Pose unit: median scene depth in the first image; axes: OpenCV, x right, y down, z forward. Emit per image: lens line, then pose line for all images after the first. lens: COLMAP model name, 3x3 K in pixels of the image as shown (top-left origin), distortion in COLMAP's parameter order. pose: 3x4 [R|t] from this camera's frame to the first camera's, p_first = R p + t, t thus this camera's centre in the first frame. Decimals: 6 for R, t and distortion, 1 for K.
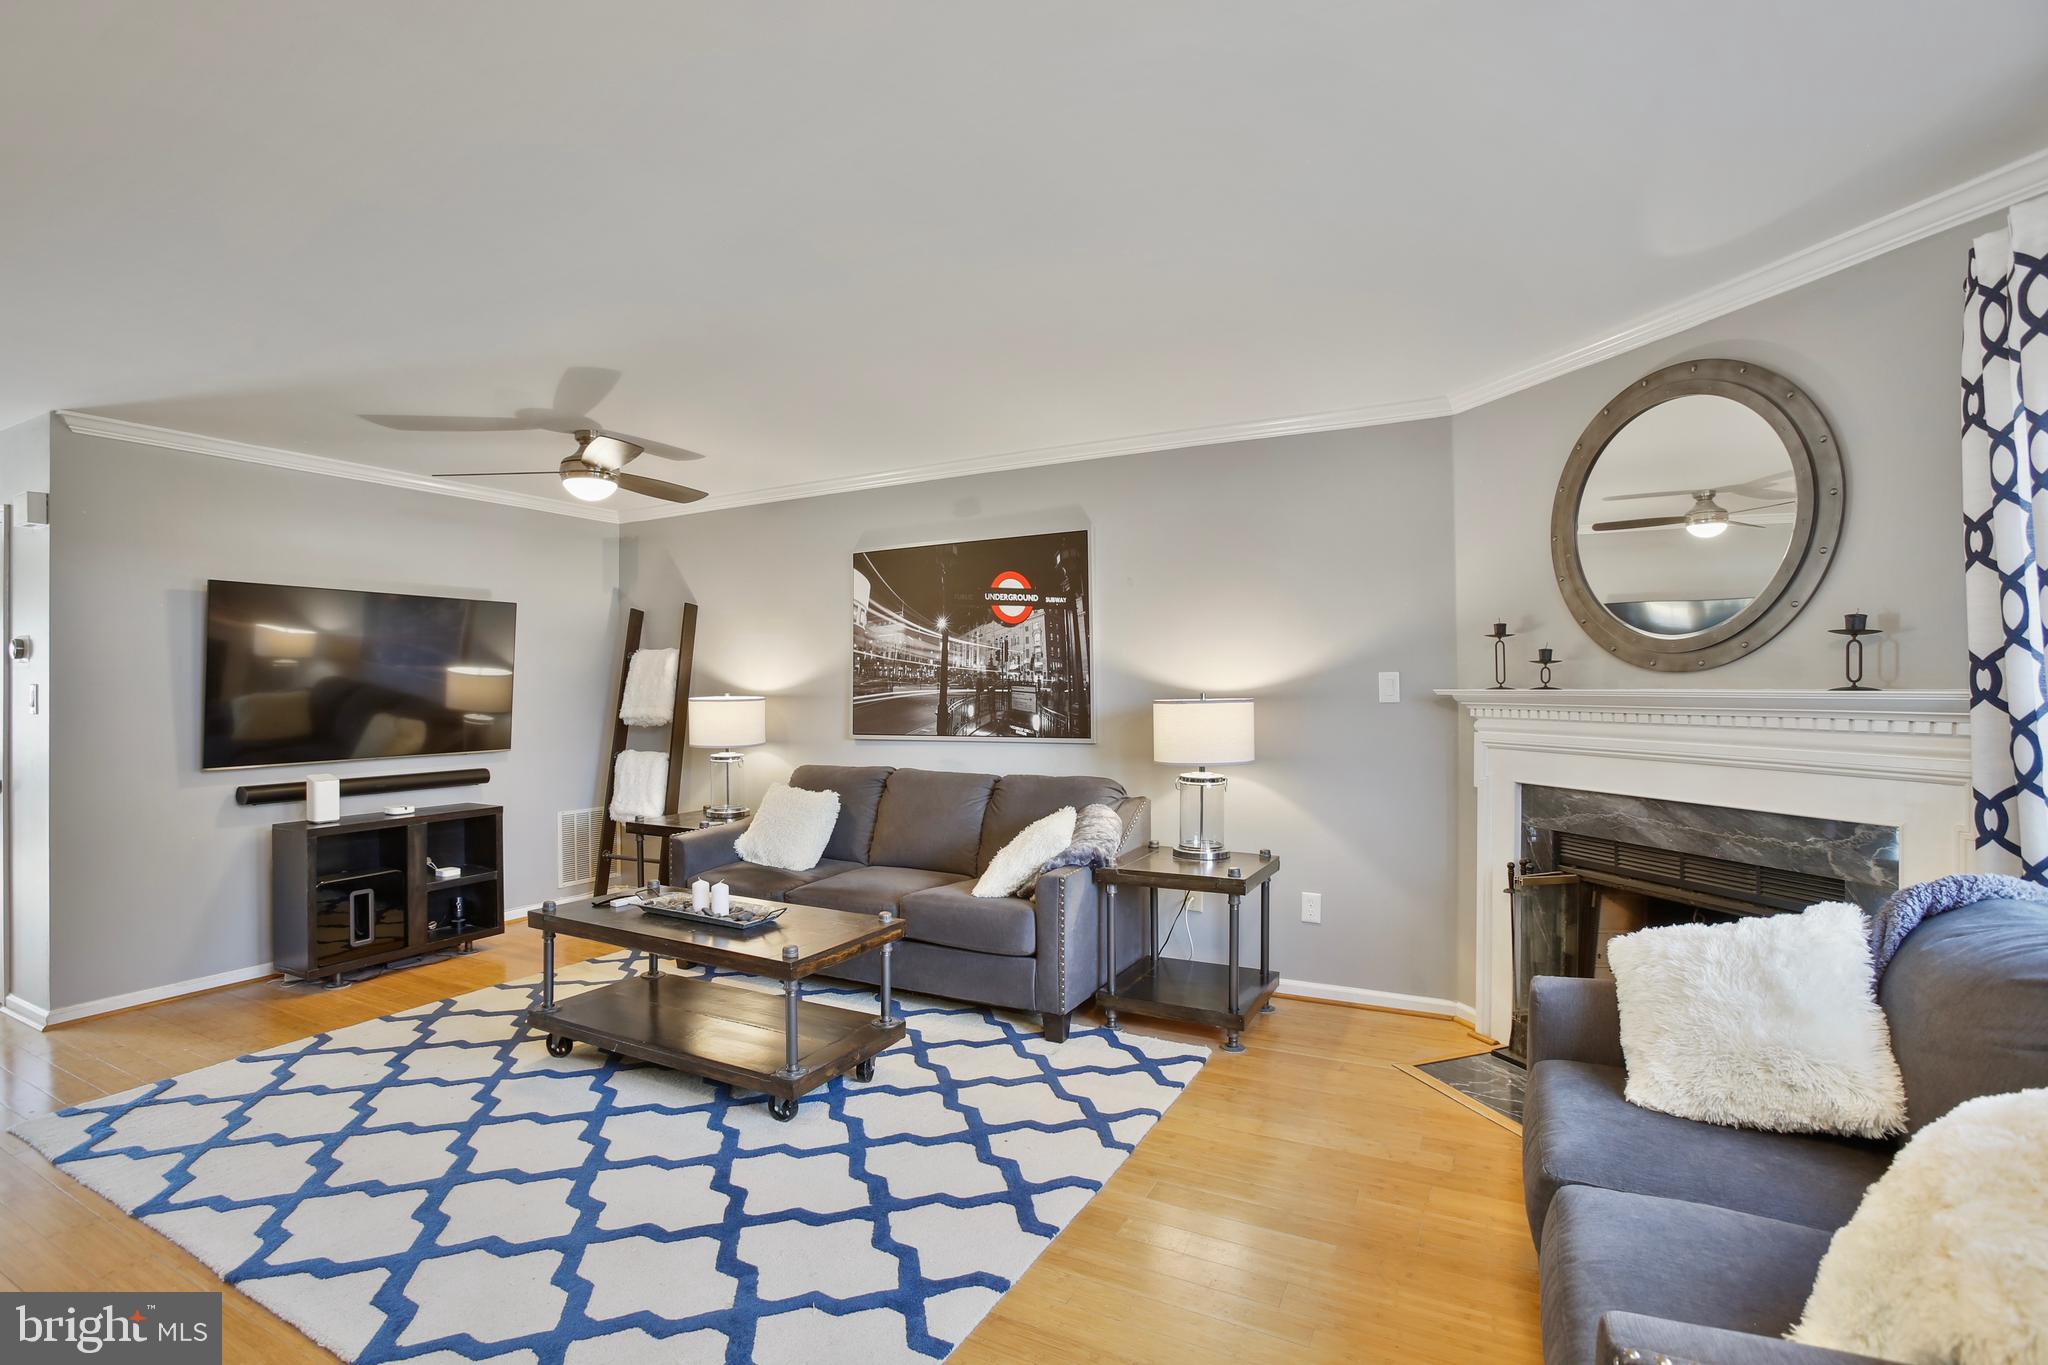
lens RADIAL K [[966.5, 0, 1017.2], [0, 966.5, 688.7], [0, 0, 1]] dist [-0.086257, 0.039727]
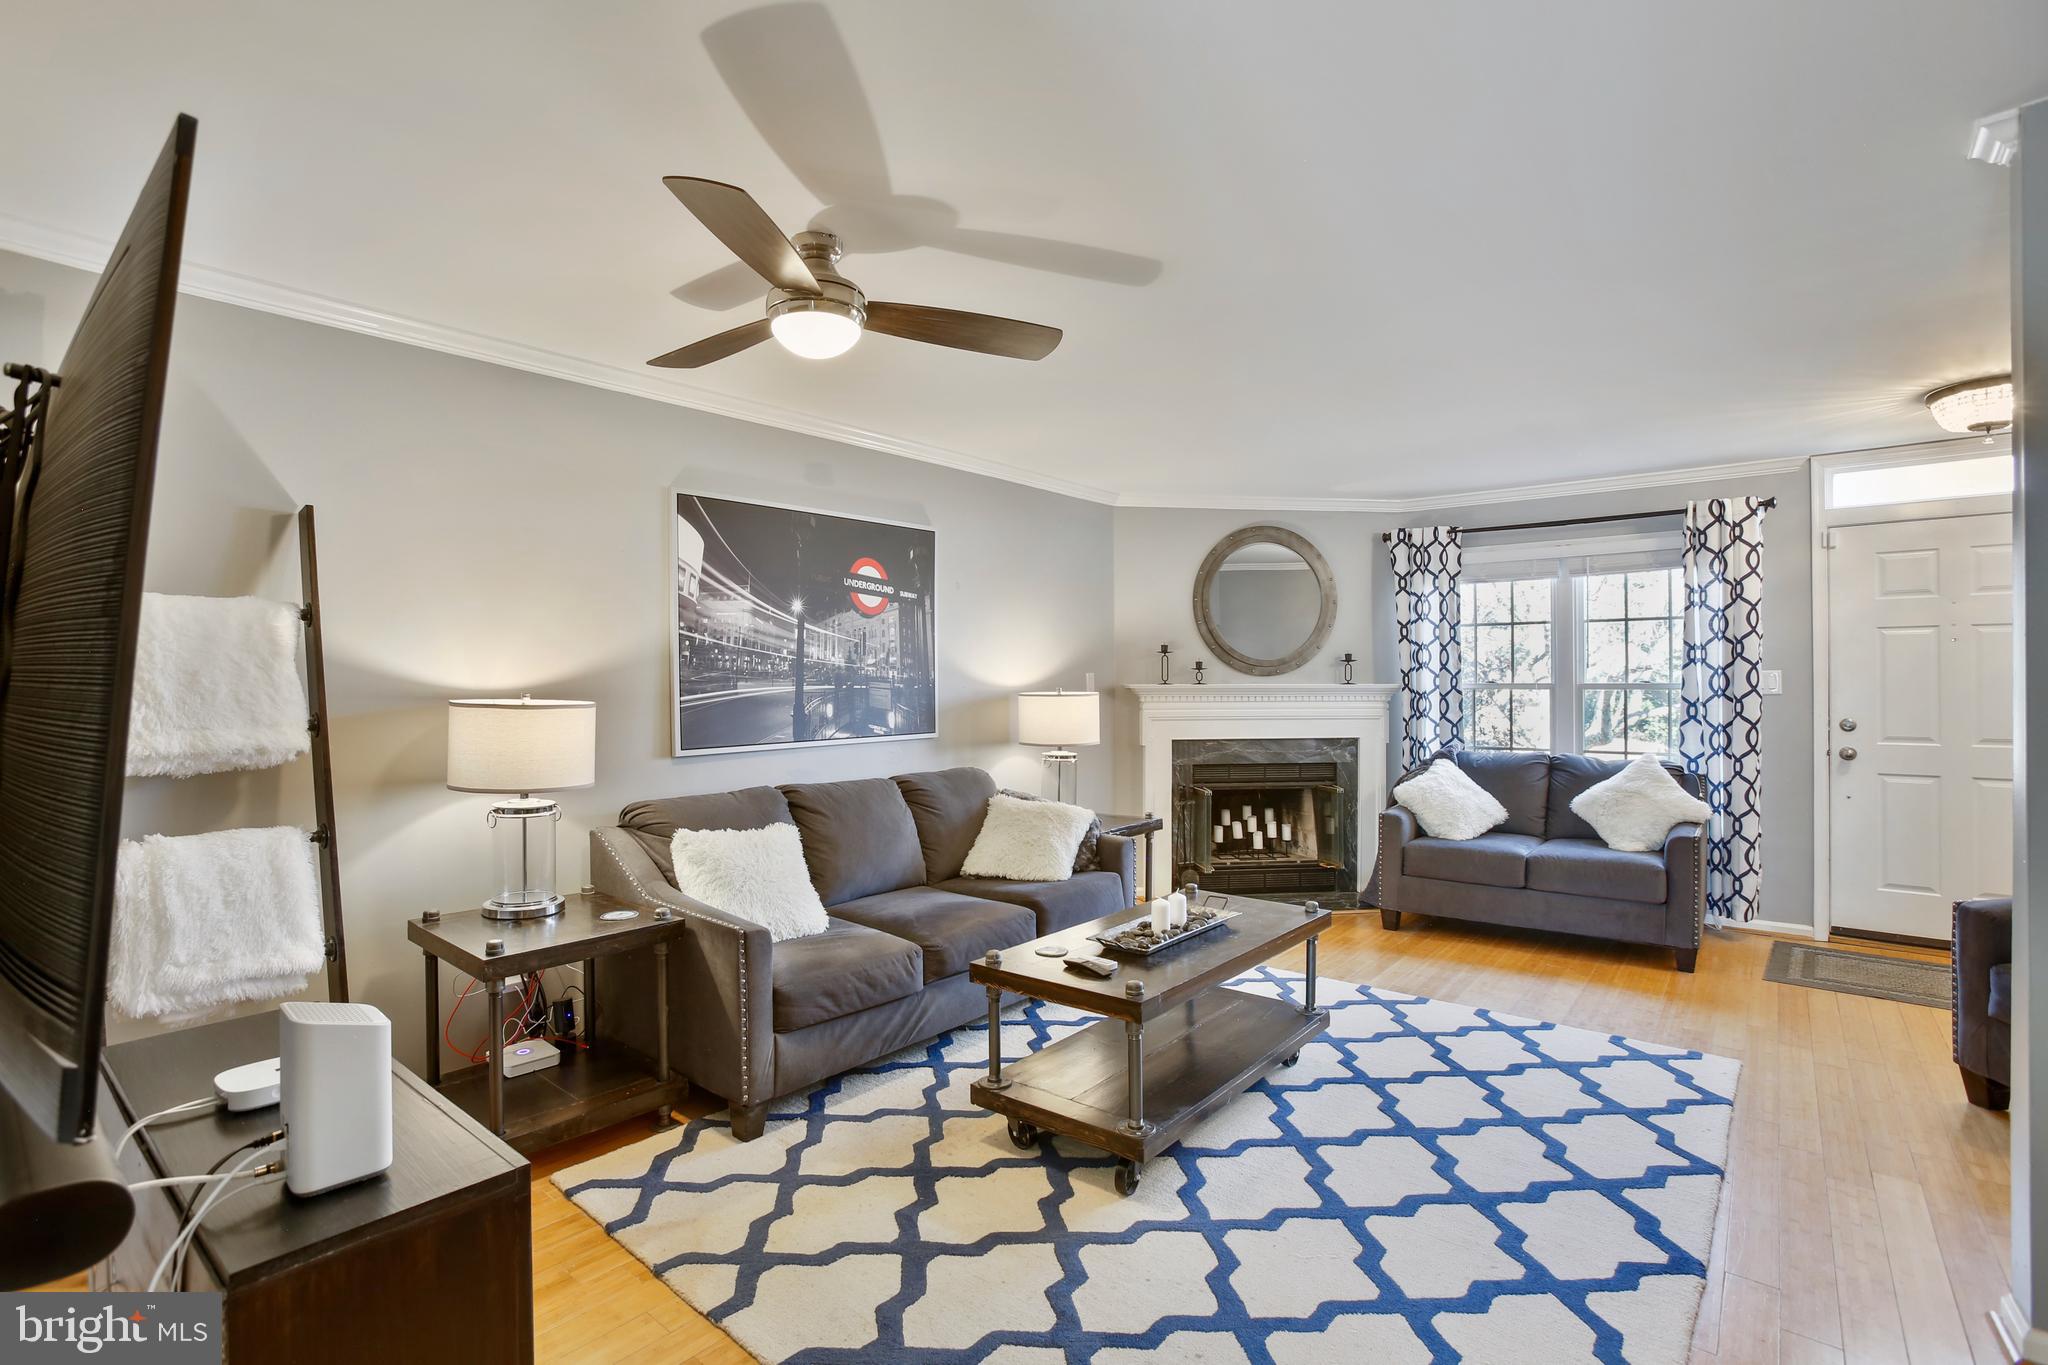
lens RADIAL K [[985.7, 0, 1003.8], [0, 985.7, 659.9], [0, 0, 1]] dist [-0.097396, 0.054708]
pose [[0.191598, 0.023651, 0.981188, -0.897000], [0.002331, 0.999696, -0.024553, -0.000388], [-0.981471, 0.006991, 0.191485, 0.686581]]
